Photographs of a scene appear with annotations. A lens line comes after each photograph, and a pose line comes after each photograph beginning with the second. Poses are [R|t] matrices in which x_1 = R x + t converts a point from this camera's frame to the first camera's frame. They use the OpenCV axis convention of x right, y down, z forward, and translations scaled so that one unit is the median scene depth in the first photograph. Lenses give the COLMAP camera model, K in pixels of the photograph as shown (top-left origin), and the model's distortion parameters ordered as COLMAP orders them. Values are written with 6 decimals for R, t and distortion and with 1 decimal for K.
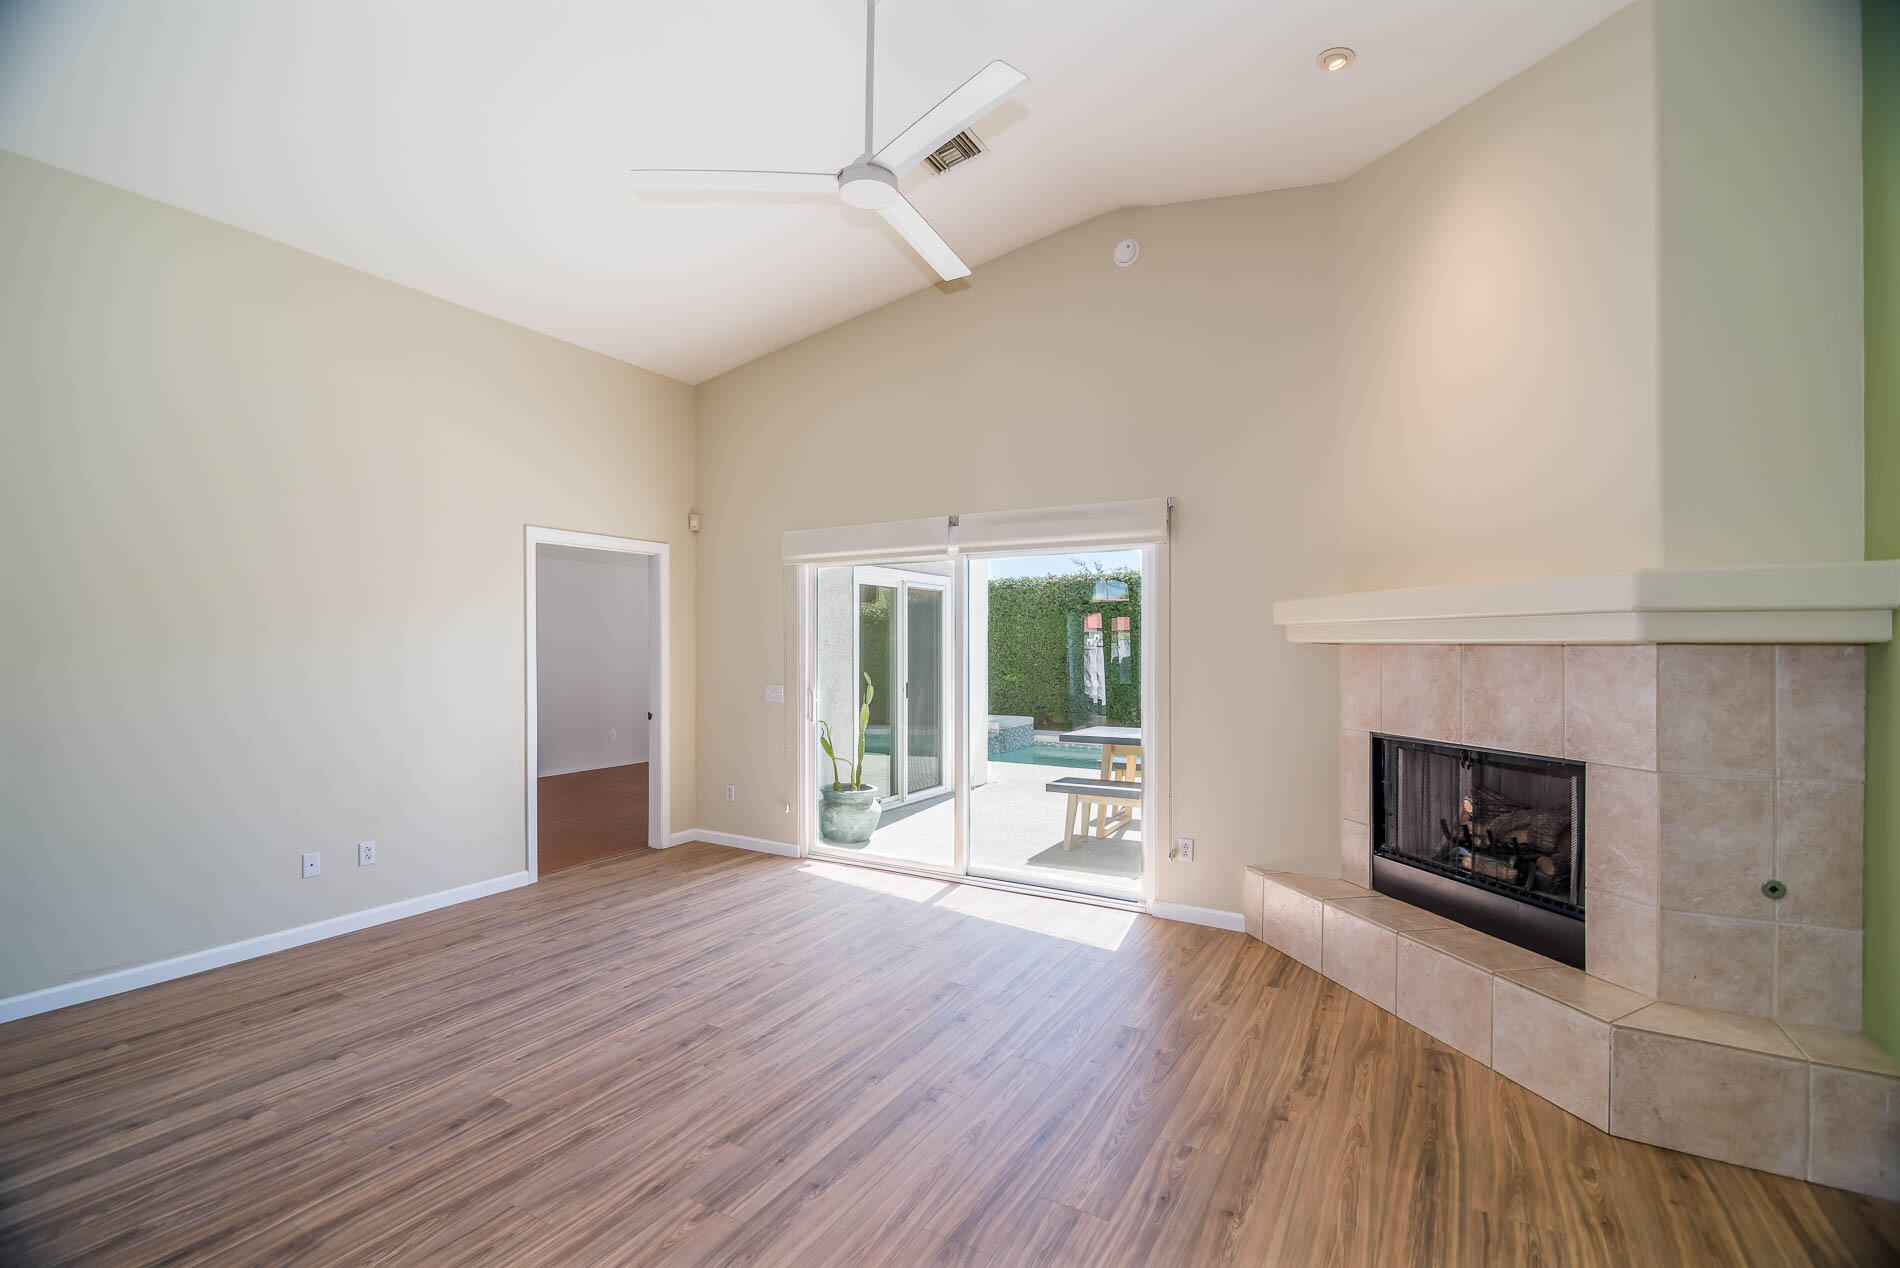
lens RADIAL K [[843.8, 0, 947.5], [0, 843.8, 647.2], [0, 0, 1]] dist [0.012831, -0.011538]
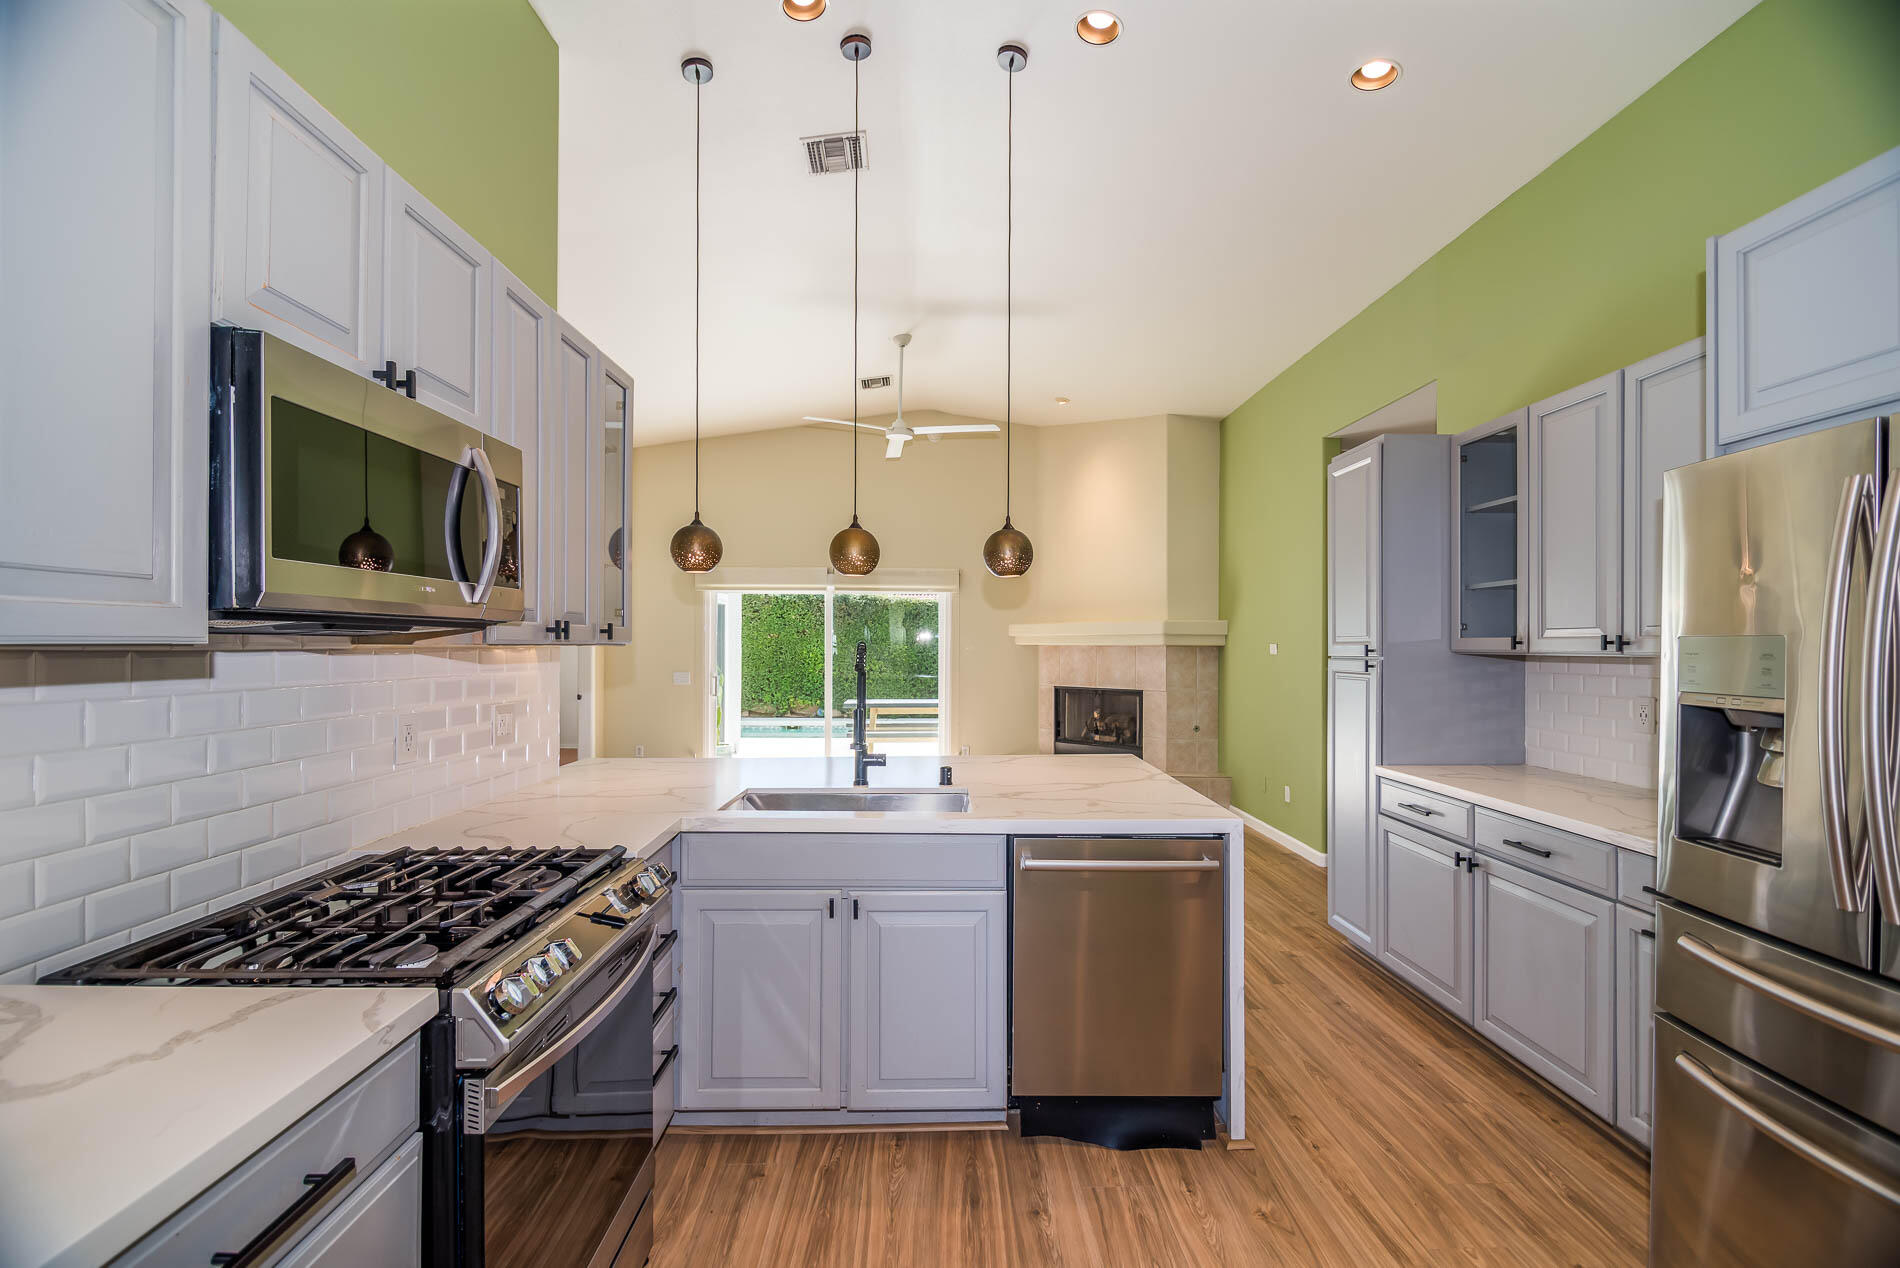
lens RADIAL K [[843.8, 0, 947.5], [0, 843.8, 647.2], [0, 0, 1]] dist [0.012831, -0.011538]
pose [[0.851488, 0.003284, 0.524364, -0.904462], [-0.002837, 0.999995, -0.001657, 0.004536], [-0.524367, -0.000077, 0.851493, -0.731274]]
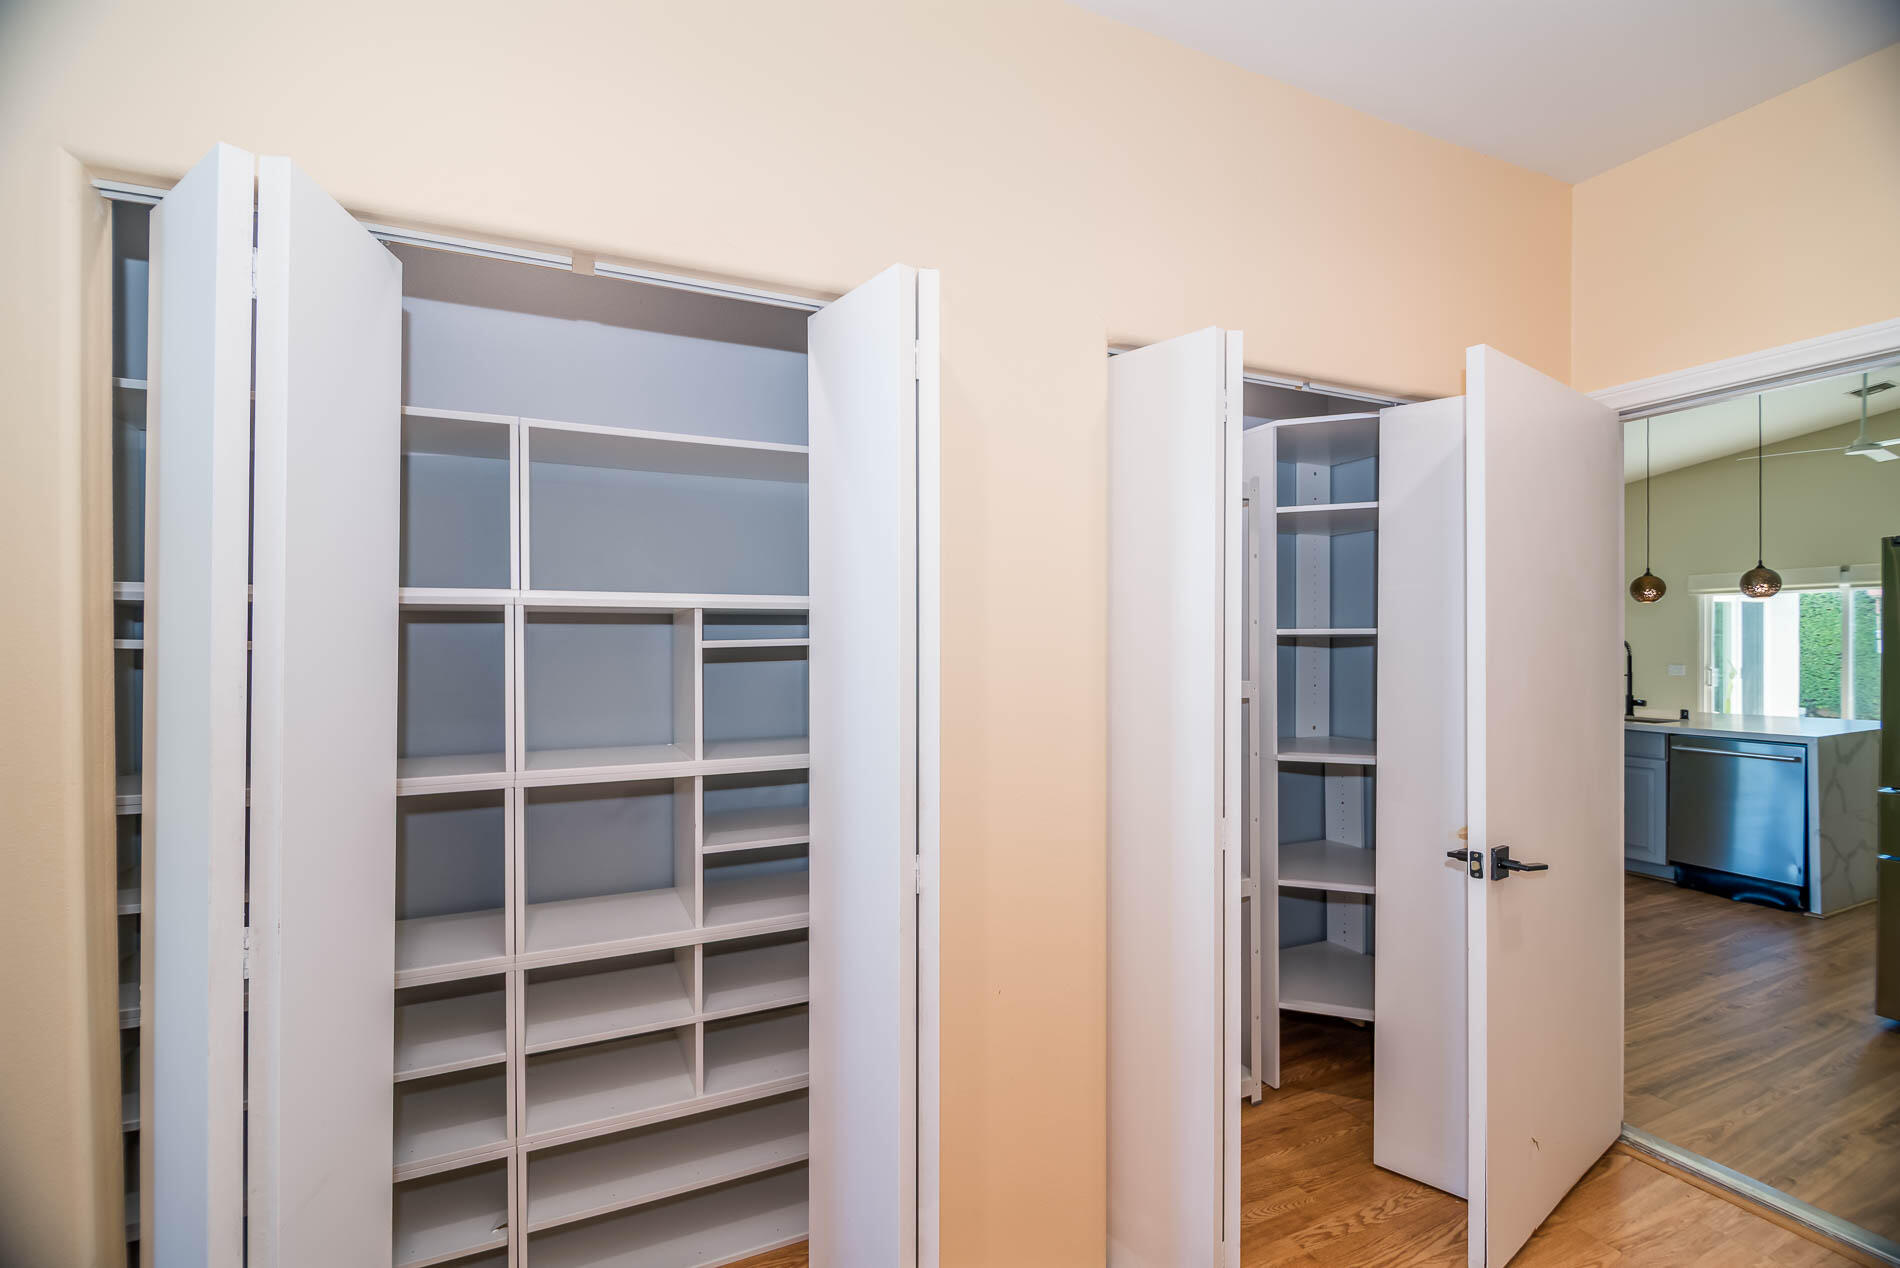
lens RADIAL K [[843.8, 0, 947.5], [0, 843.8, 647.2], [0, 0, 1]] dist [0.012831, -0.011538]
pose [[0.821835, 0.002315, -0.569721, -0.694680], [-0.000559, 0.999995, 0.003256, 0.006610], [0.569726, -0.002358, 0.821832, -1.952132]]
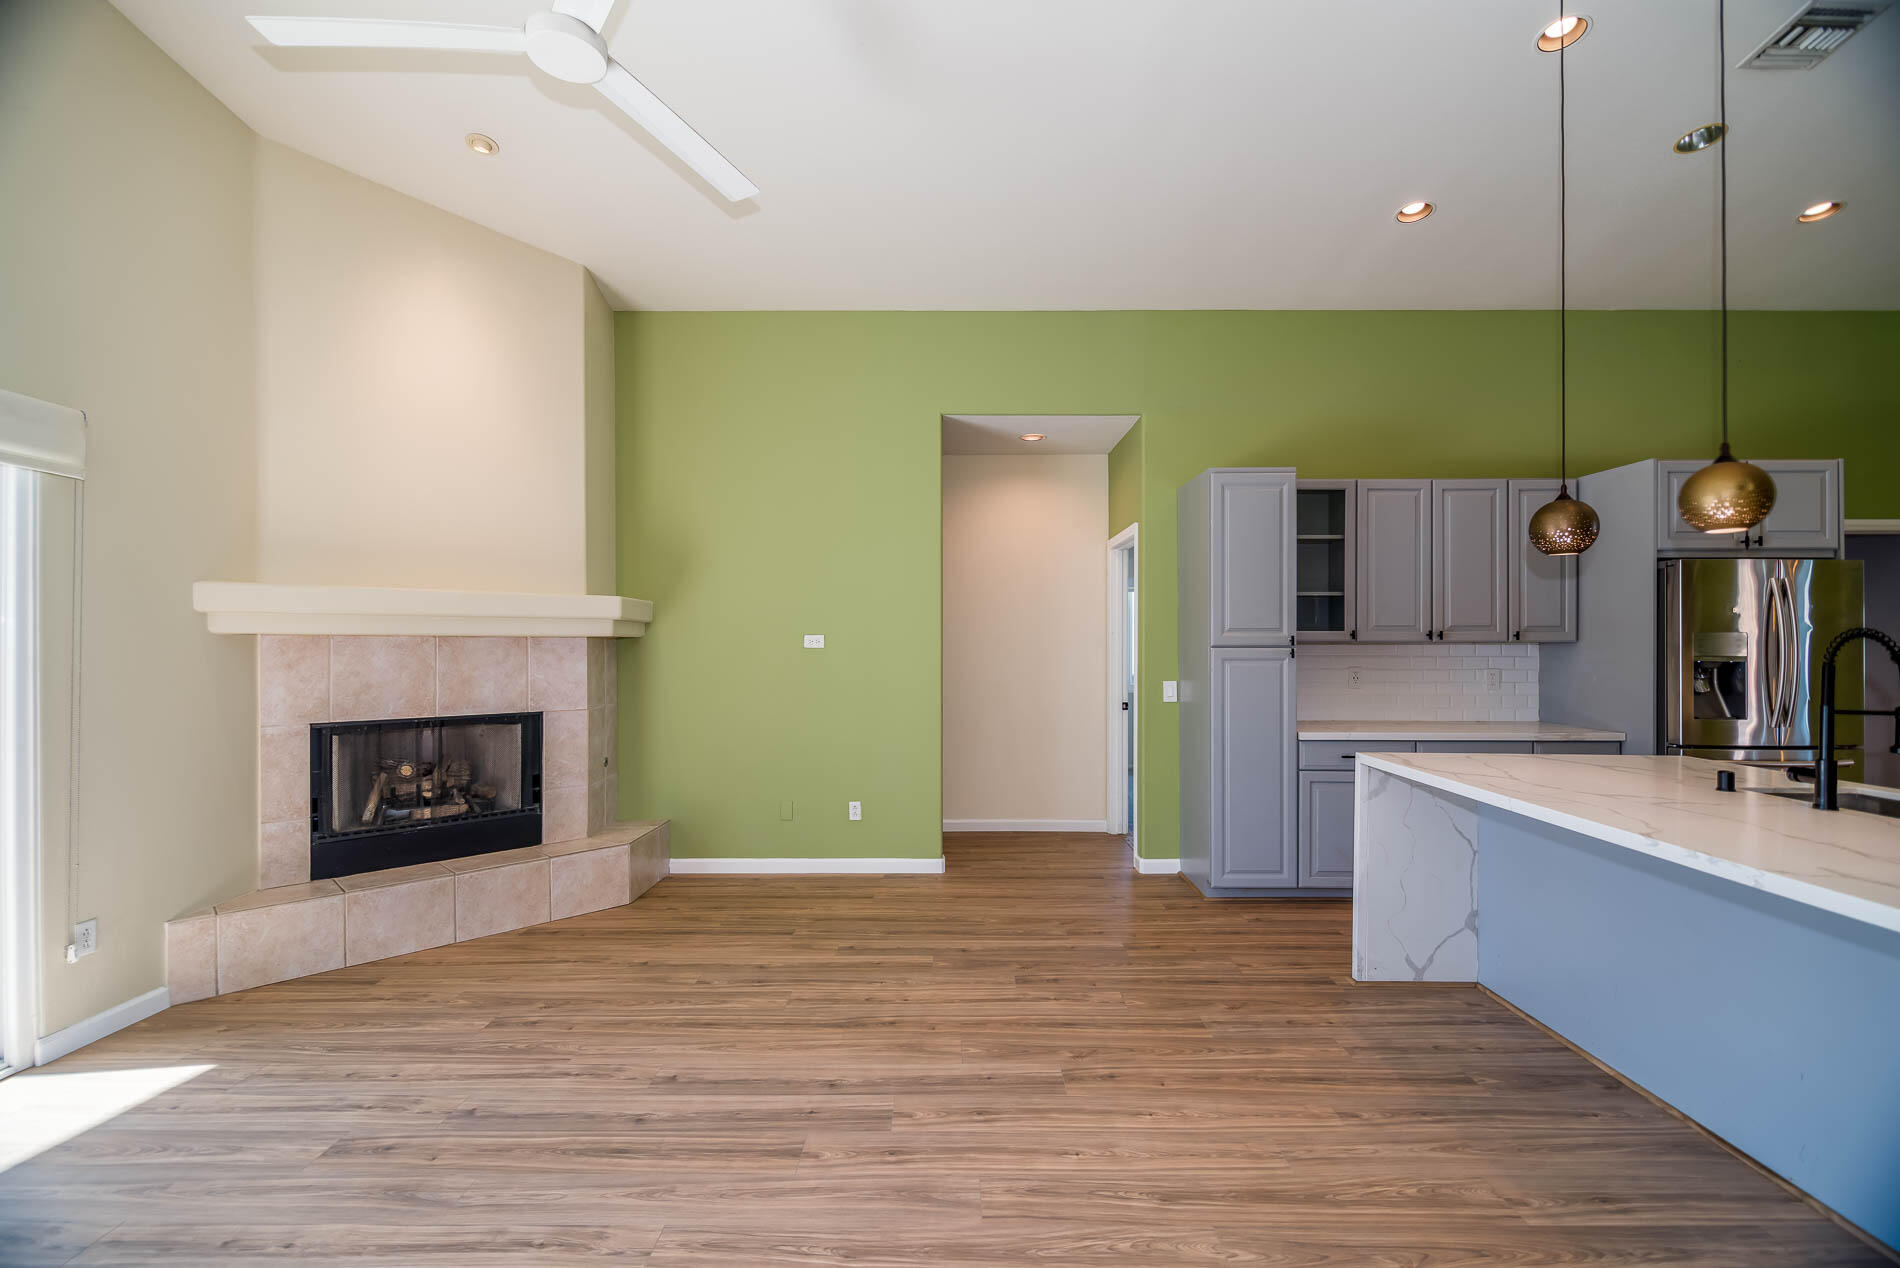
lens RADIAL K [[843.8, 0, 947.5], [0, 843.8, 647.2], [0, 0, 1]] dist [0.012831, -0.011538]
pose [[-0.502930, -0.003190, 0.864321, -0.767147], [0.003196, 0.999979, 0.005551, 0.007024], [-0.864321, 0.005554, -0.502909, 0.880623]]
